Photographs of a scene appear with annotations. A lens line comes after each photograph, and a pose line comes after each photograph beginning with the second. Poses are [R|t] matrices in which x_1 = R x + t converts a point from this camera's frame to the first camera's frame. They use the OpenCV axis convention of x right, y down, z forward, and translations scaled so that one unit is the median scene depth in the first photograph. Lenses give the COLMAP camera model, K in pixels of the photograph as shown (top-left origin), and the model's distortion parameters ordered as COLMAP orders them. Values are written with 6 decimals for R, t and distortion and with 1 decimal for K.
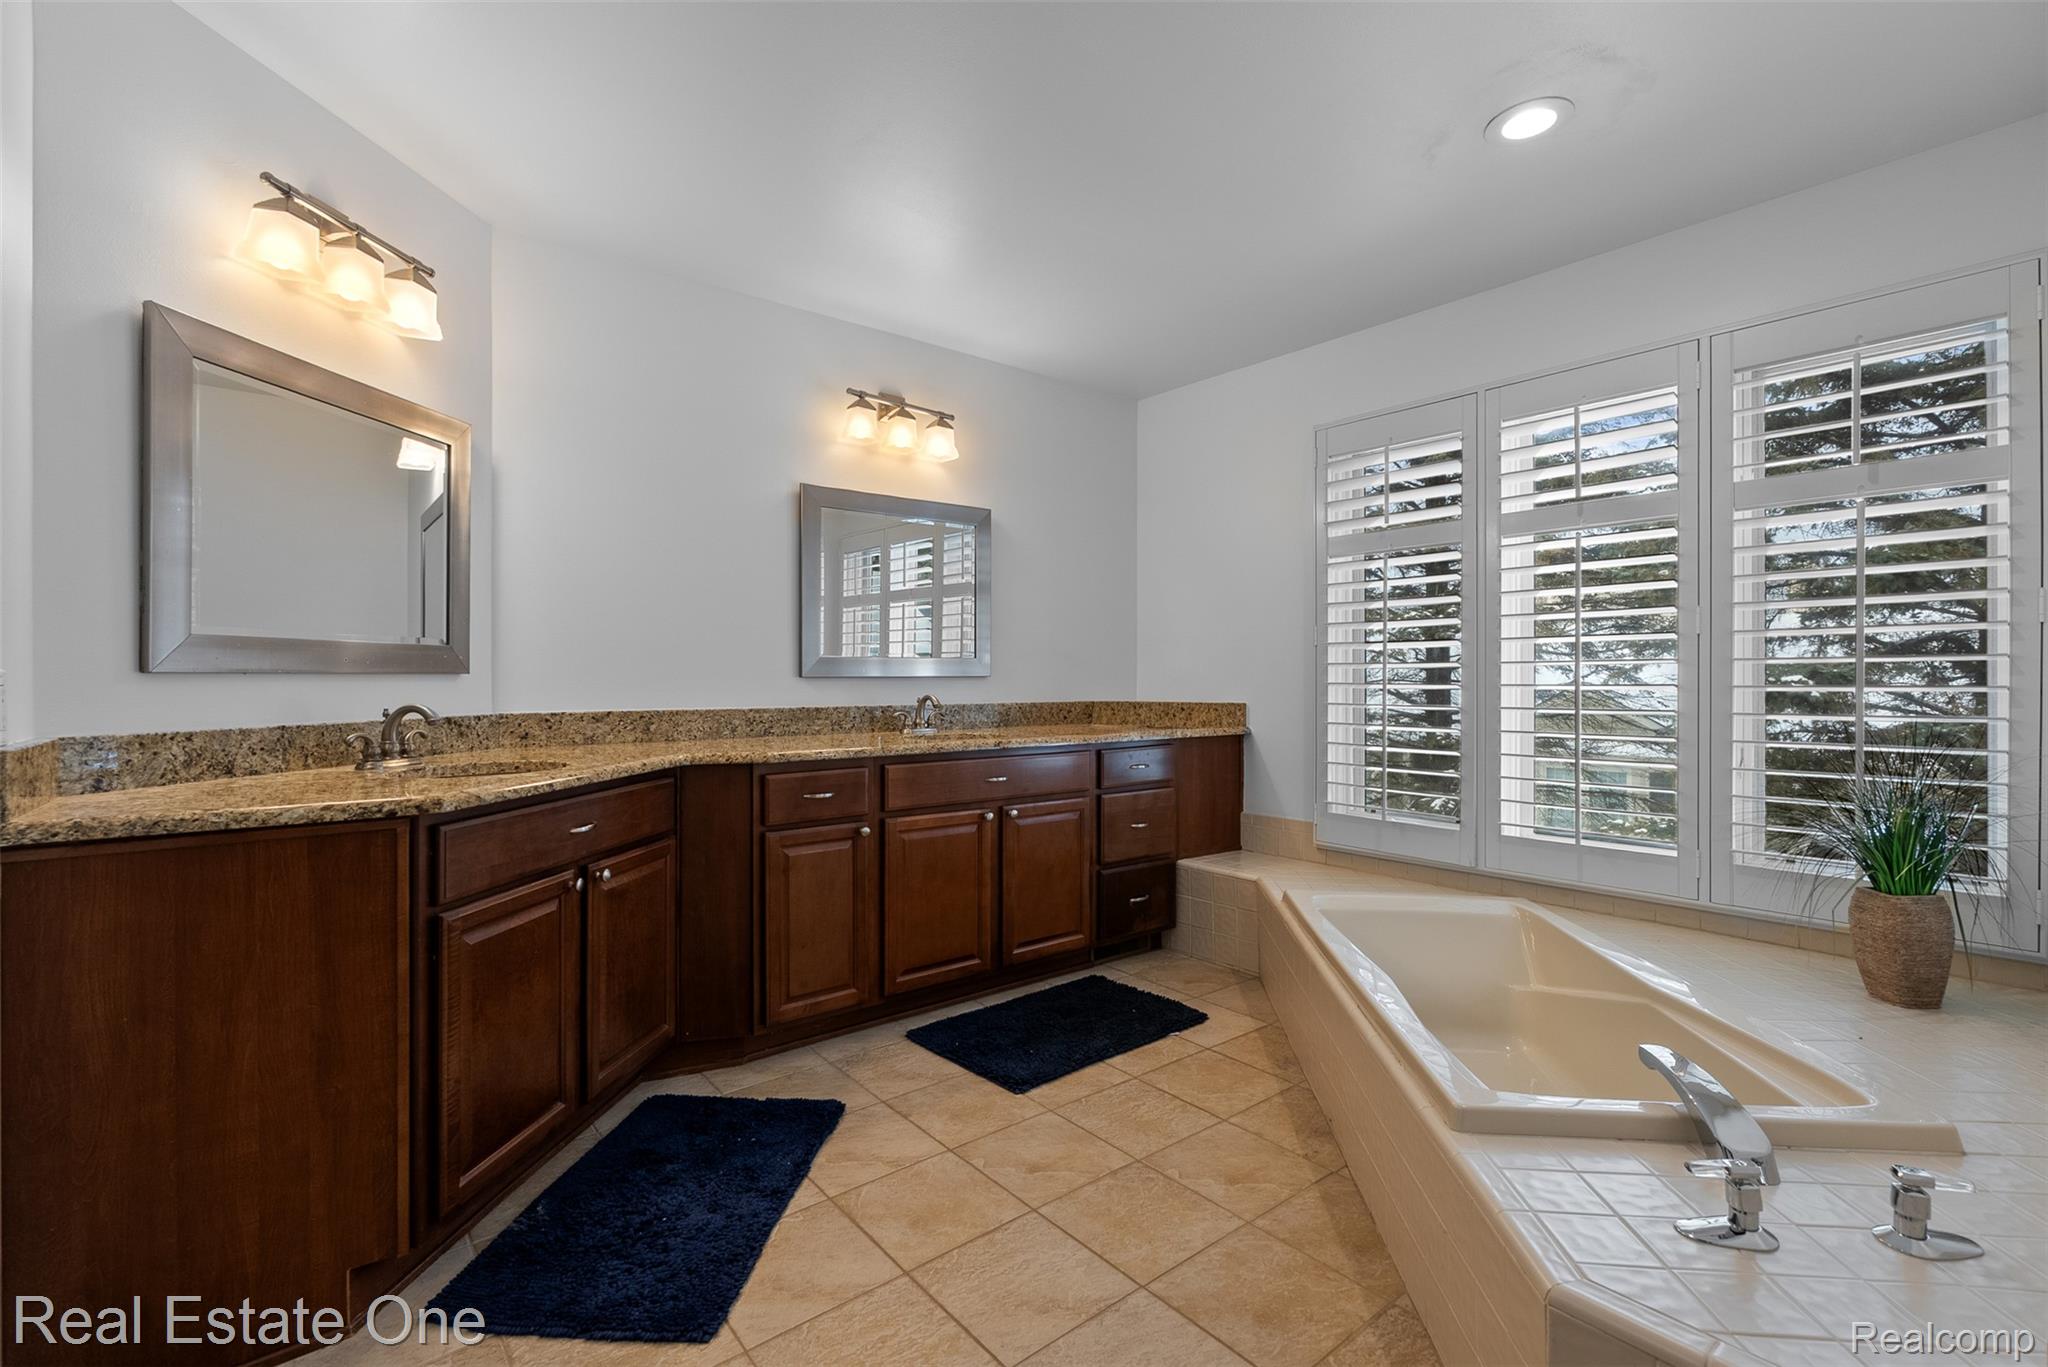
lens RADIAL K [[914.7, 0, 1025.2], [0, 914.7, 678.9], [0, 0, 1]] dist [-0.005007, 0.002215]
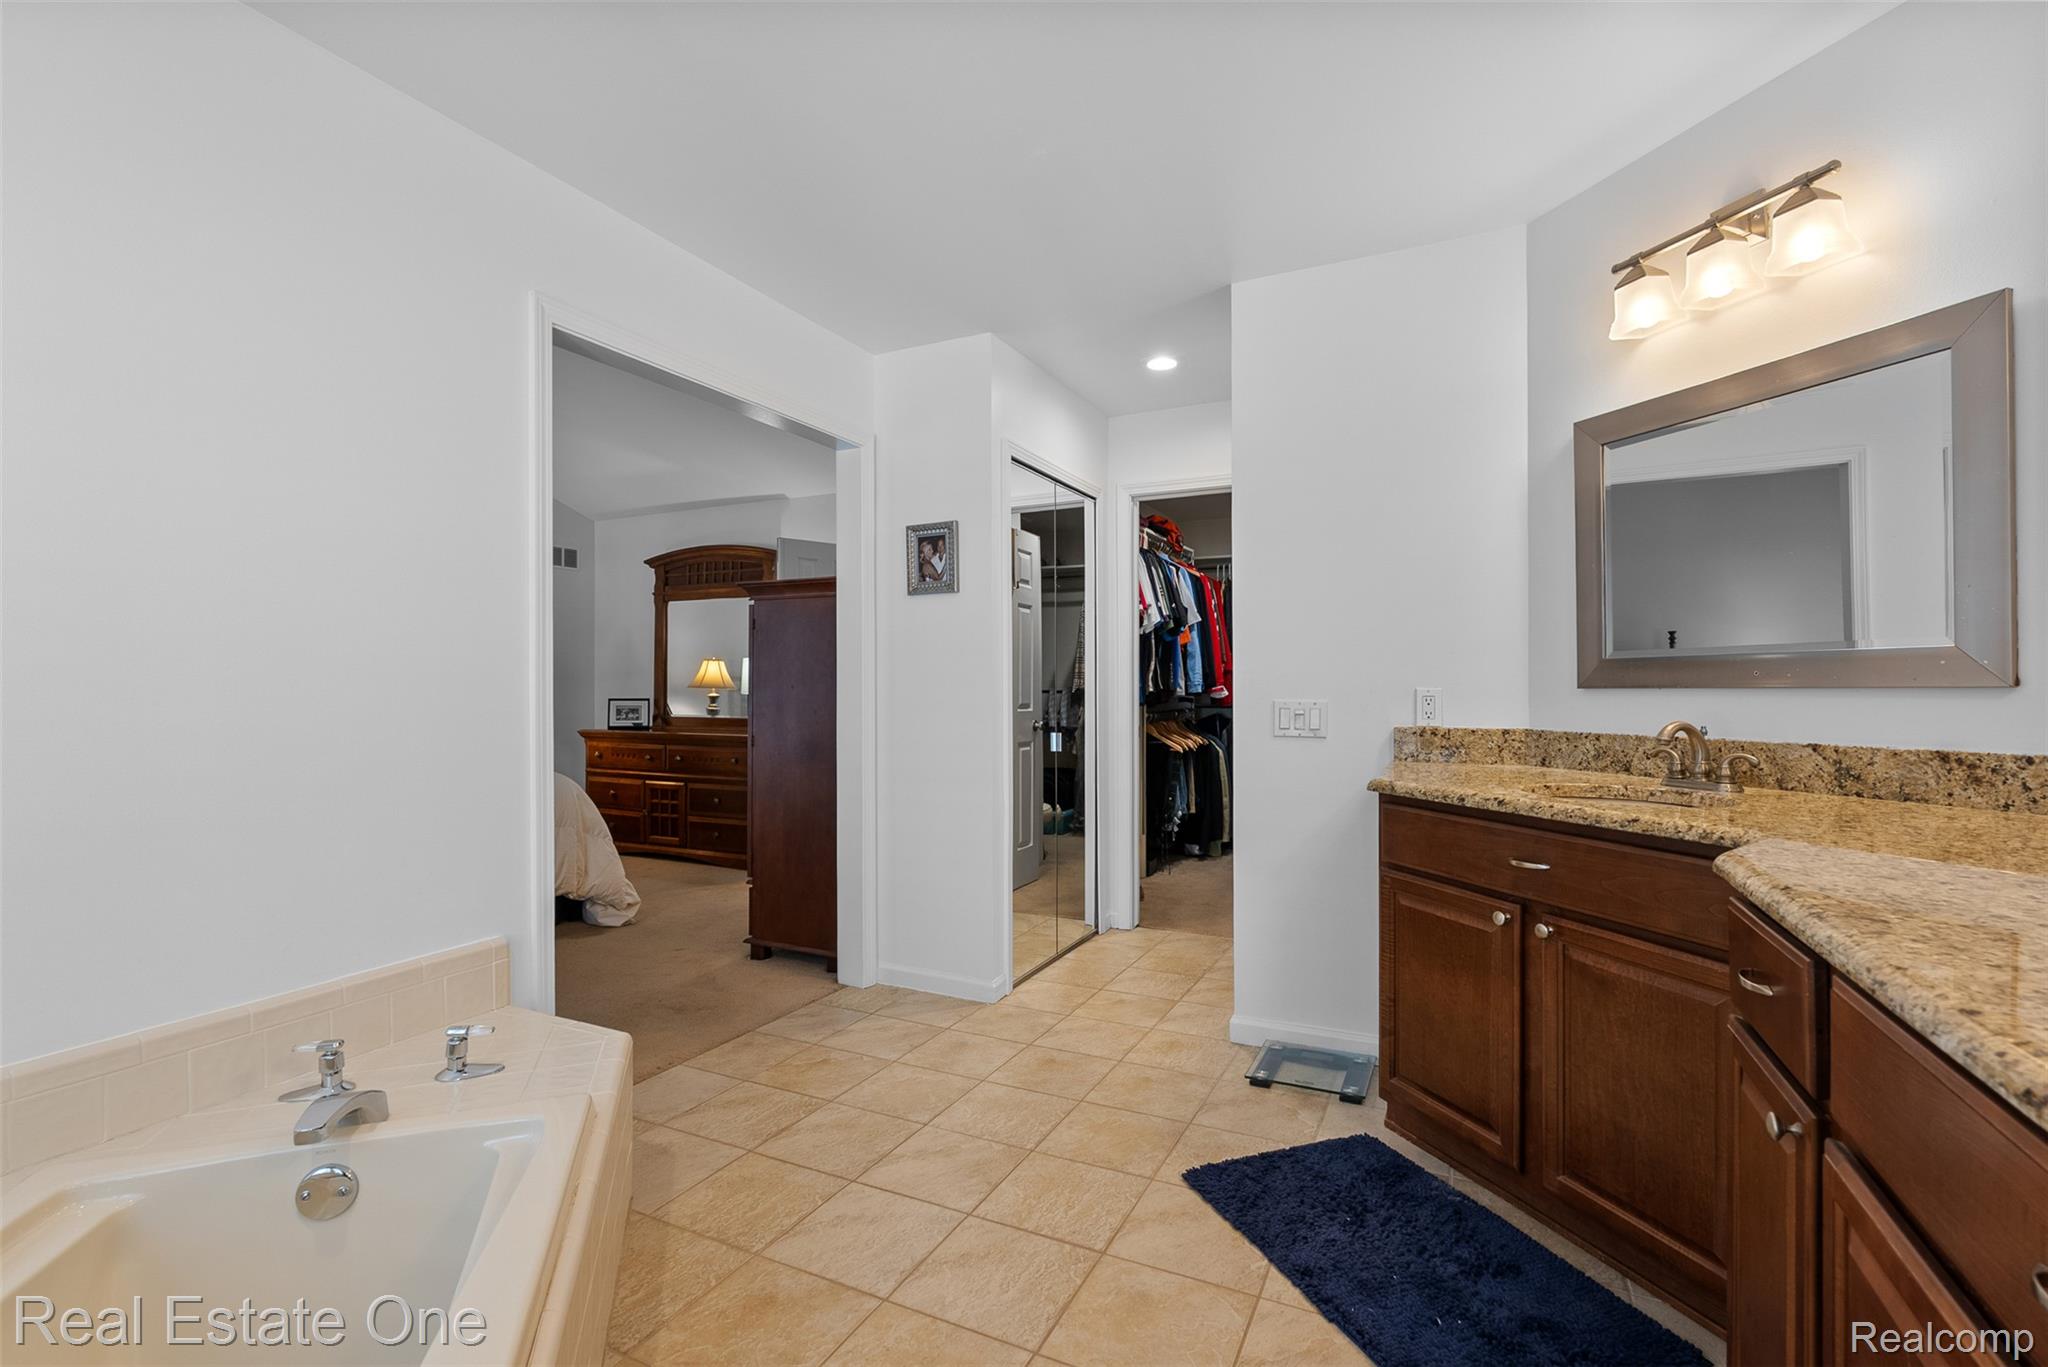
lens RADIAL K [[914.7, 0, 1027.7], [0, 914.7, 685.0], [0, 0, 1]] dist [-0.005007, 0.002215]
pose [[-0.909706, 0.004180, -0.415232, 0.367161], [0.005075, 0.999987, -0.001053, -0.014168], [0.415222, -0.003065, -0.909715, 1.816707]]
